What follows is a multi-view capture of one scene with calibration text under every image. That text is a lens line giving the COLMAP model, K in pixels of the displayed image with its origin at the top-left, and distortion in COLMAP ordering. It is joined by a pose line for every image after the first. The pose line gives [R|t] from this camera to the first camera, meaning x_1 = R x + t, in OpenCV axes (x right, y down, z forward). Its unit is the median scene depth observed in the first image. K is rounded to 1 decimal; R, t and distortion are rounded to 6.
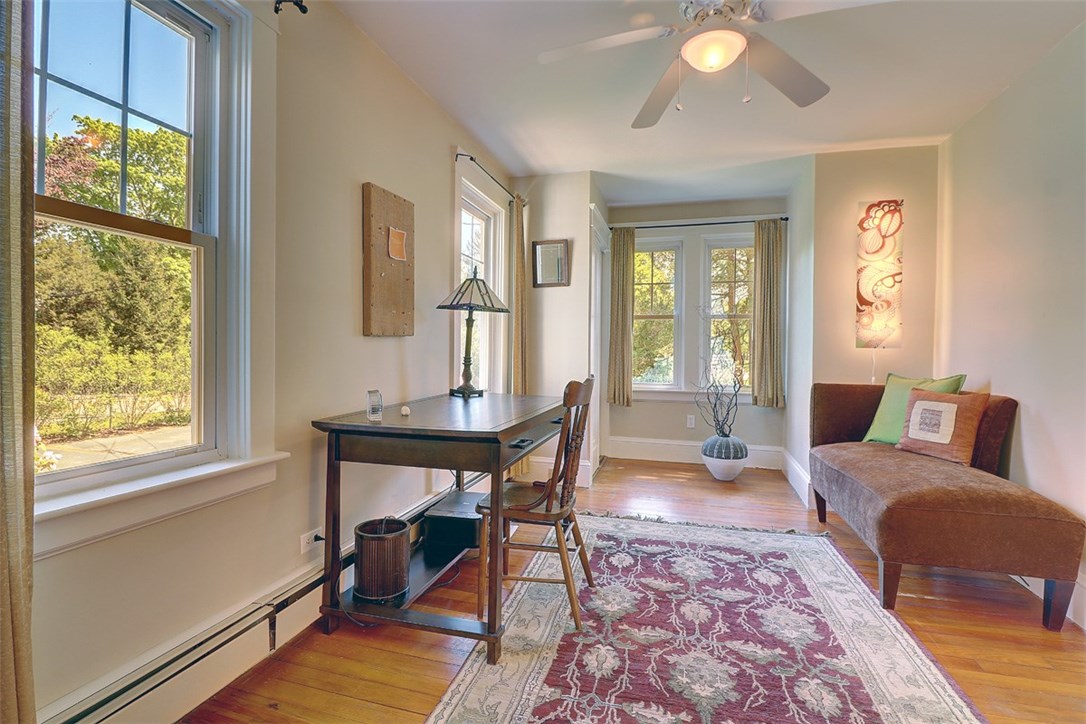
lens RADIAL K [[524.9, 0, 537.3], [0, 524.9, 357.7], [0, 0, 1]] dist [-0.000277, -0.015163]
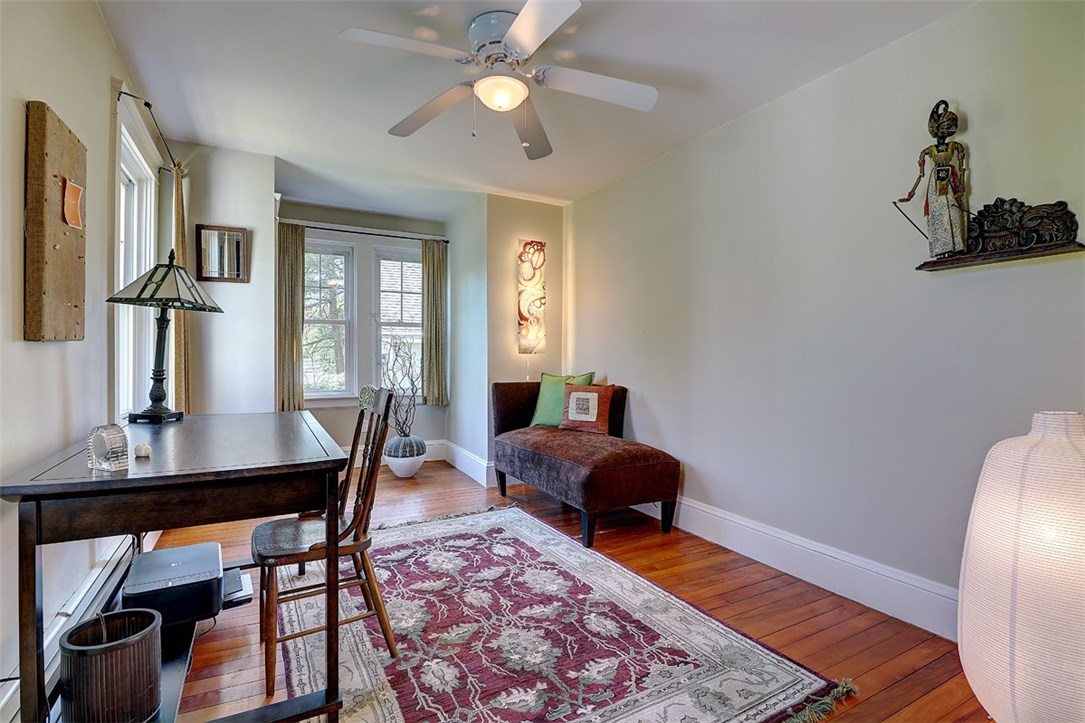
lens RADIAL K [[497.7, 0, 540.1], [0, 497.7, 357.2], [0, 0, 1]] dist [-0.000895, -0.015701]
pose [[0.715702, -0.010145, 0.698333, -0.259998], [0.015323, 0.999882, -0.001179, -0.010369], [-0.698238, 0.011544, 0.715773, 0.130979]]
